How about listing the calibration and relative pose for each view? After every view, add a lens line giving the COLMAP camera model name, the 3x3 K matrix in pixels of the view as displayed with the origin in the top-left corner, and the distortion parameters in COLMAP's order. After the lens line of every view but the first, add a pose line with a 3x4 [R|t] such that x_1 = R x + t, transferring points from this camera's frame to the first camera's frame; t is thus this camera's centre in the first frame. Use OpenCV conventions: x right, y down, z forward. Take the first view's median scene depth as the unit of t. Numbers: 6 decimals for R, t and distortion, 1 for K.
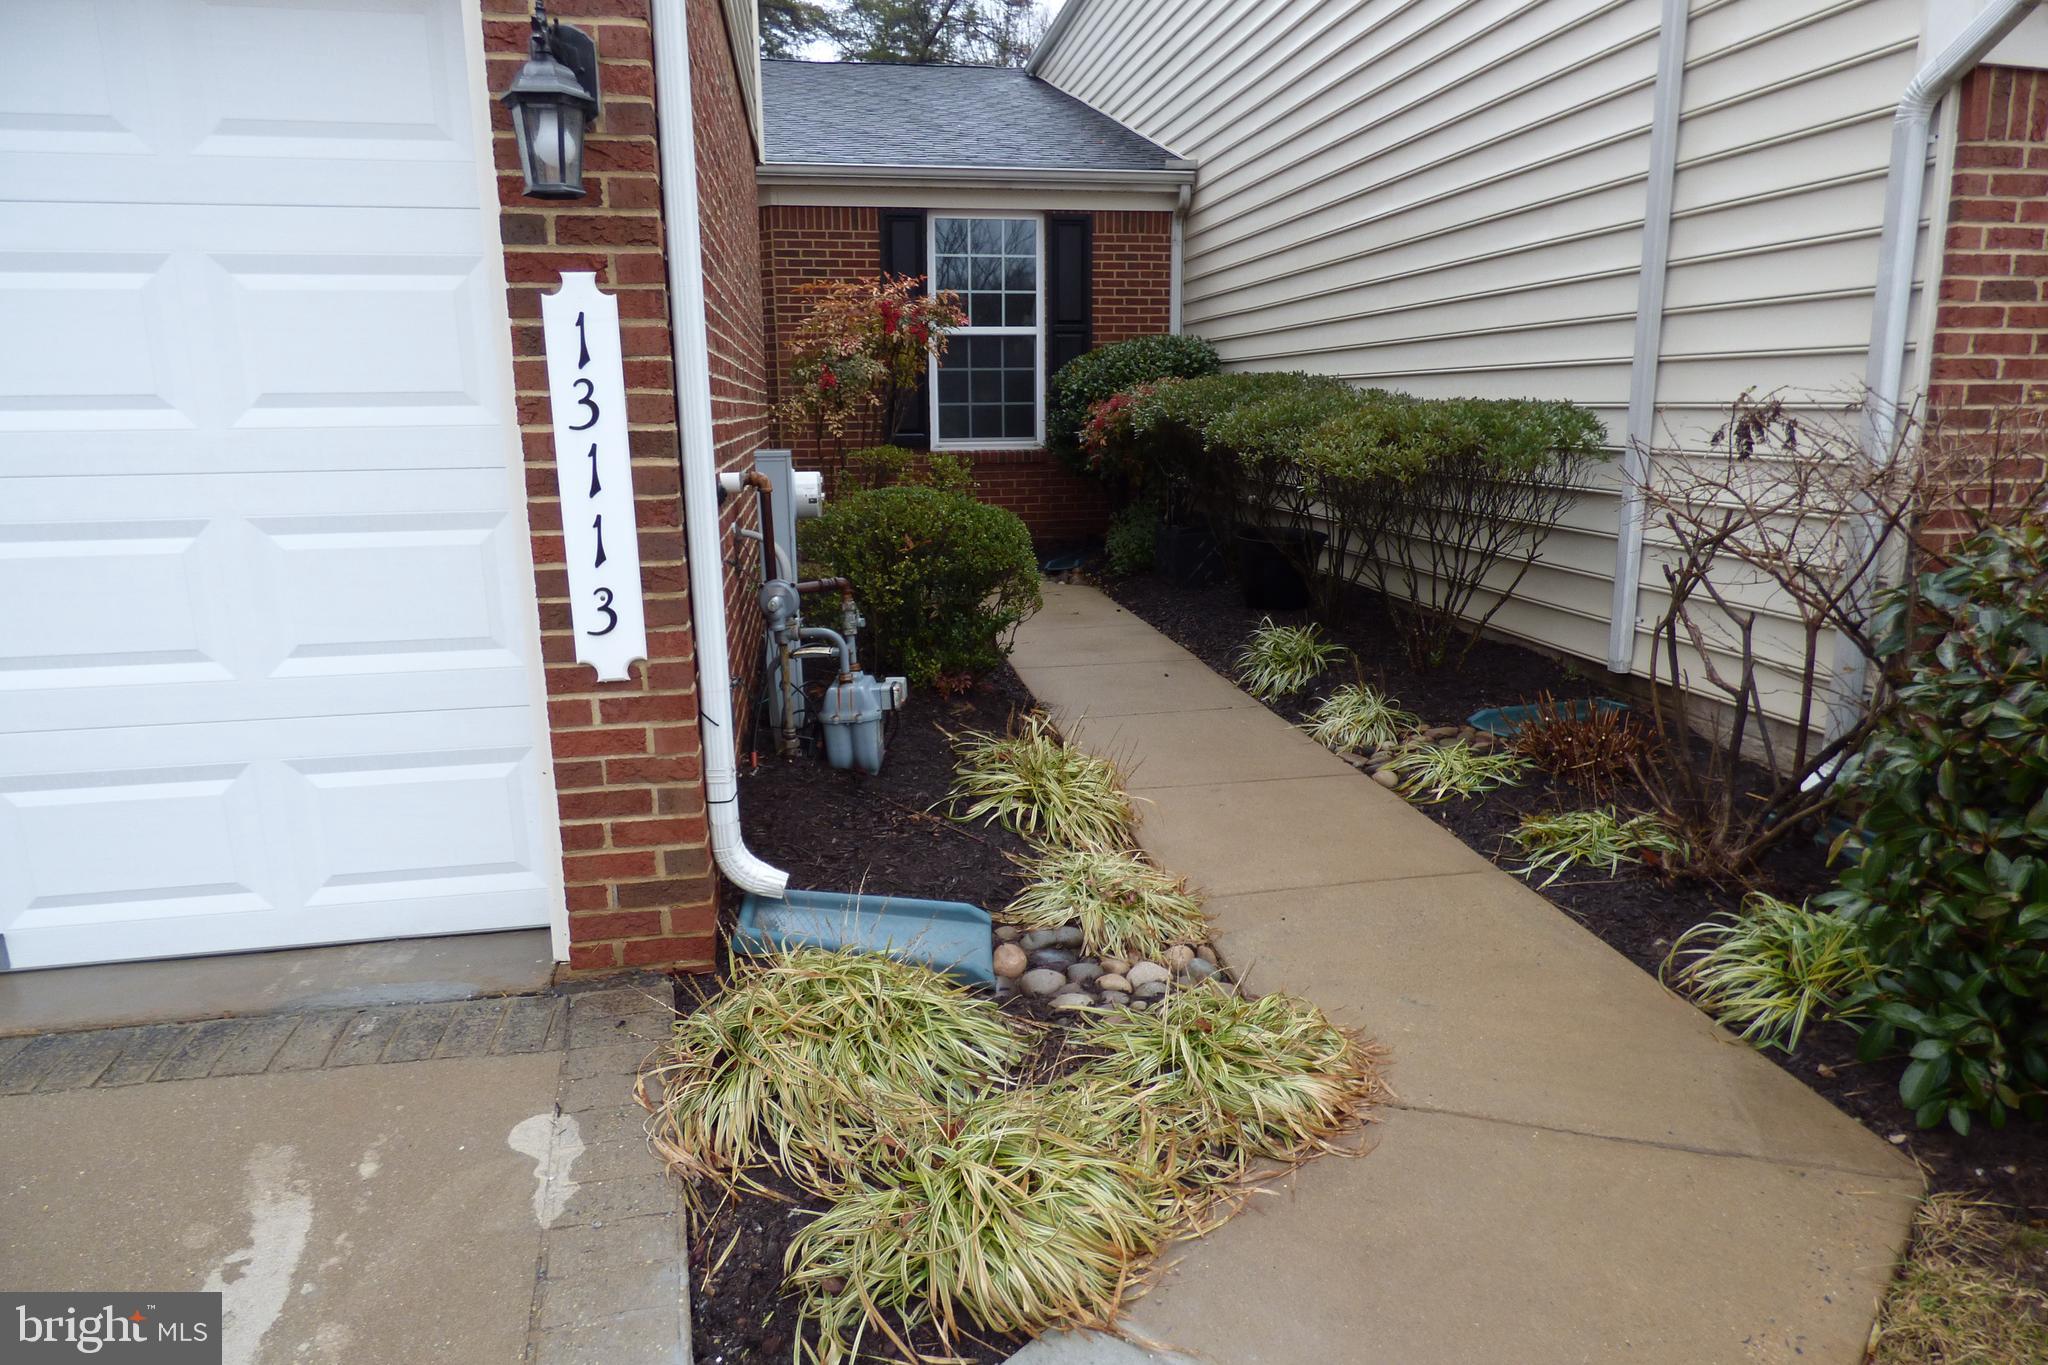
lens RADIAL K [[1259.1, 0, 1024.0], [0, 1259.1, 682.5], [0, 0, 1]] dist [-0.001988, -0.000562]
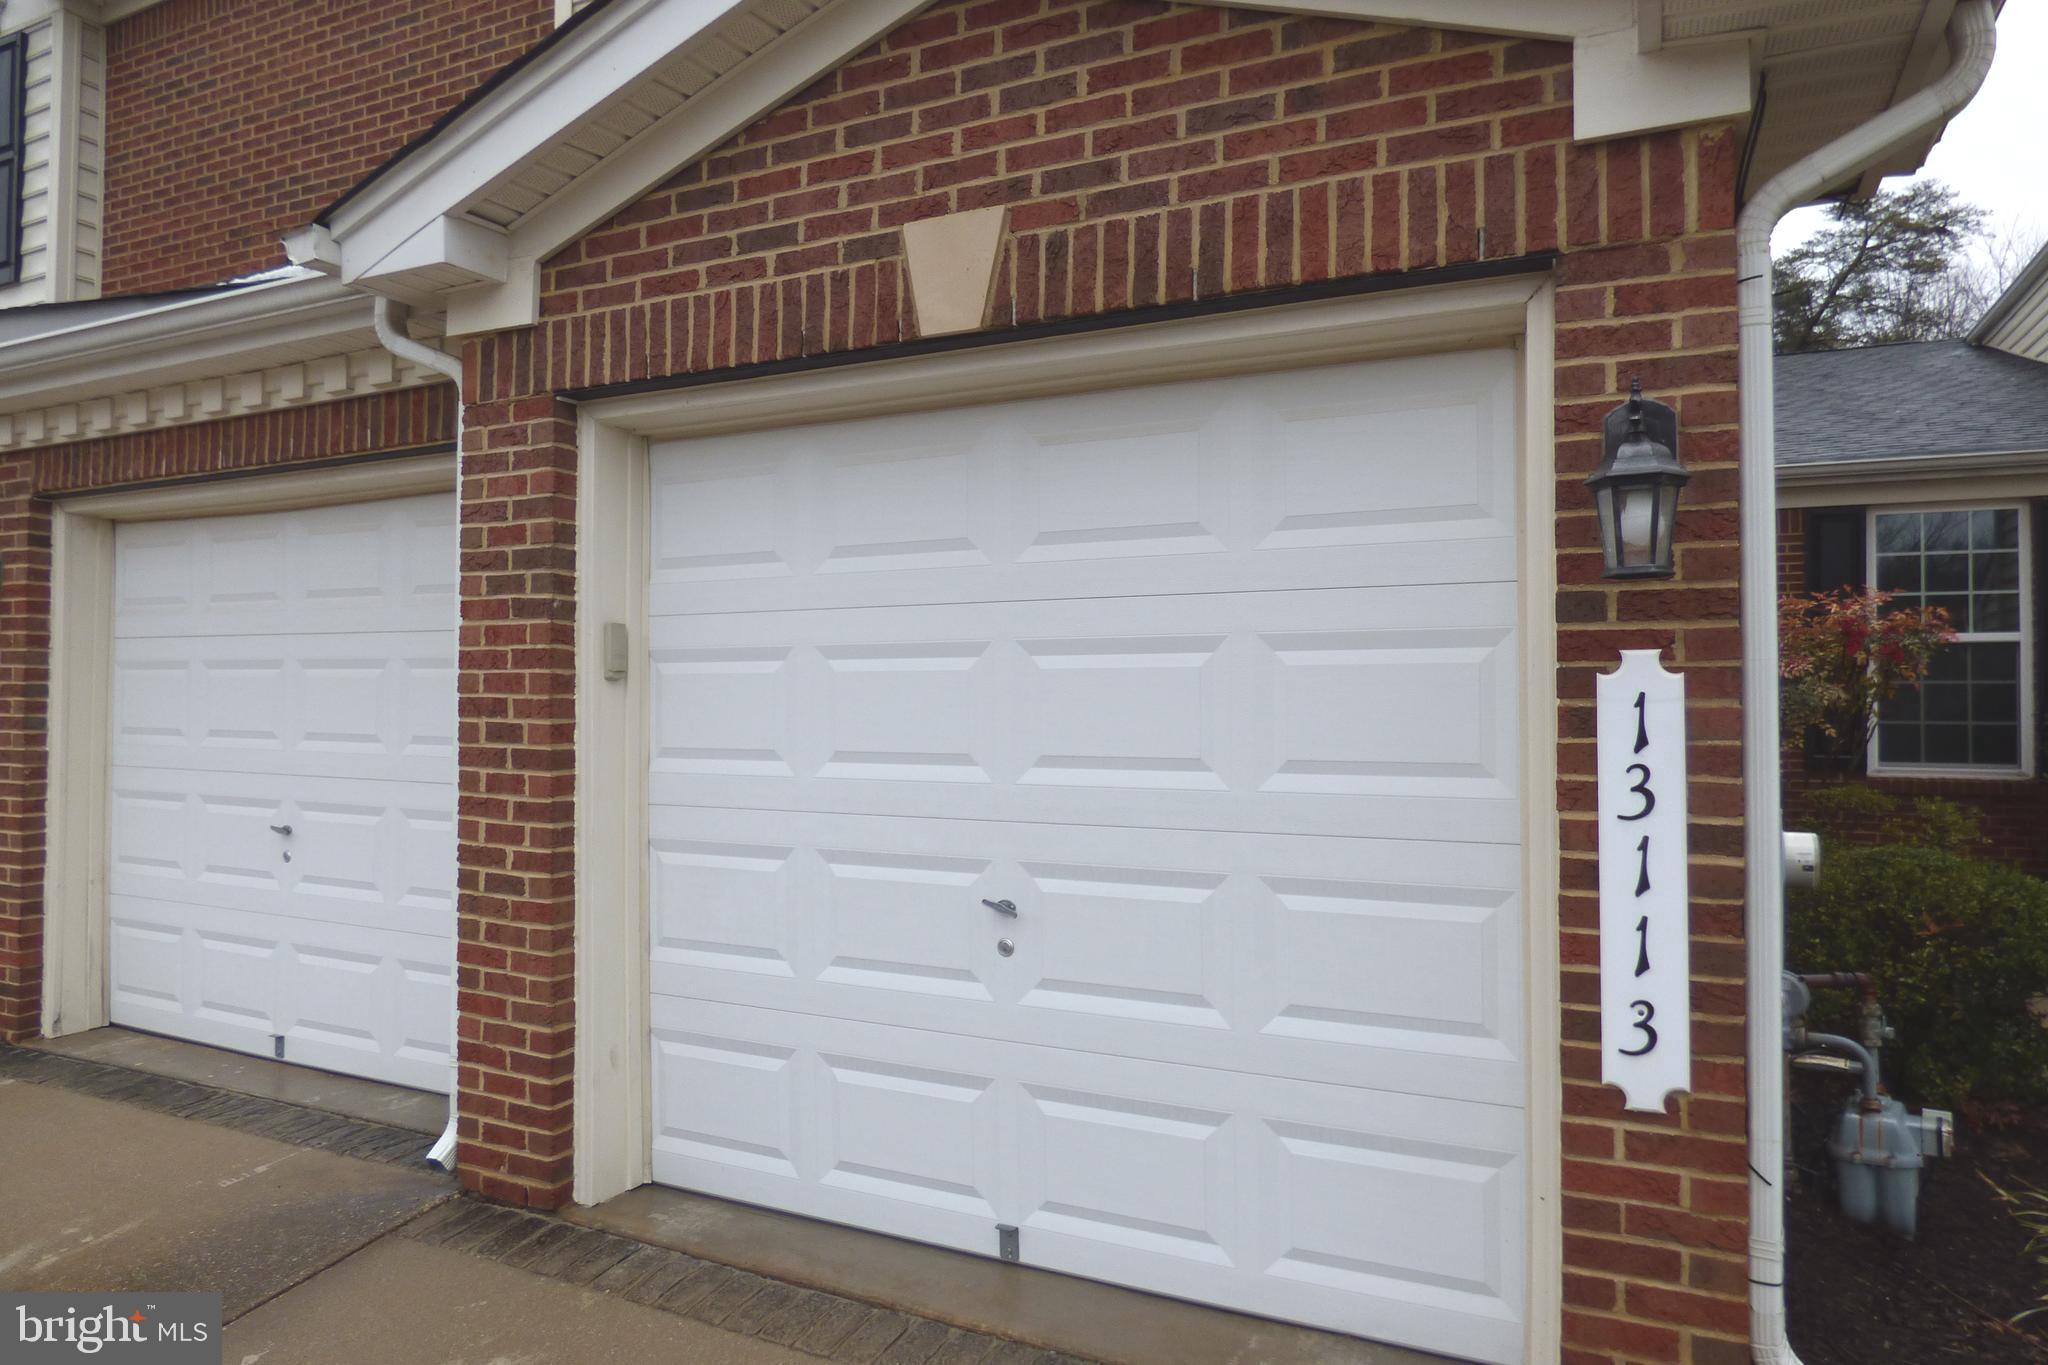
lens RADIAL K [[1243.2, 0, 1024.0], [0, 1243.2, 682.5], [0, 0, 1]] dist [-0.001215, -0.029187]
pose [[0.807966, 0.000245, -0.589229, -0.172117], [-0.133585, 0.974038, -0.182770, -0.073670], [0.573887, 0.226384, 0.787022, 0.040932]]
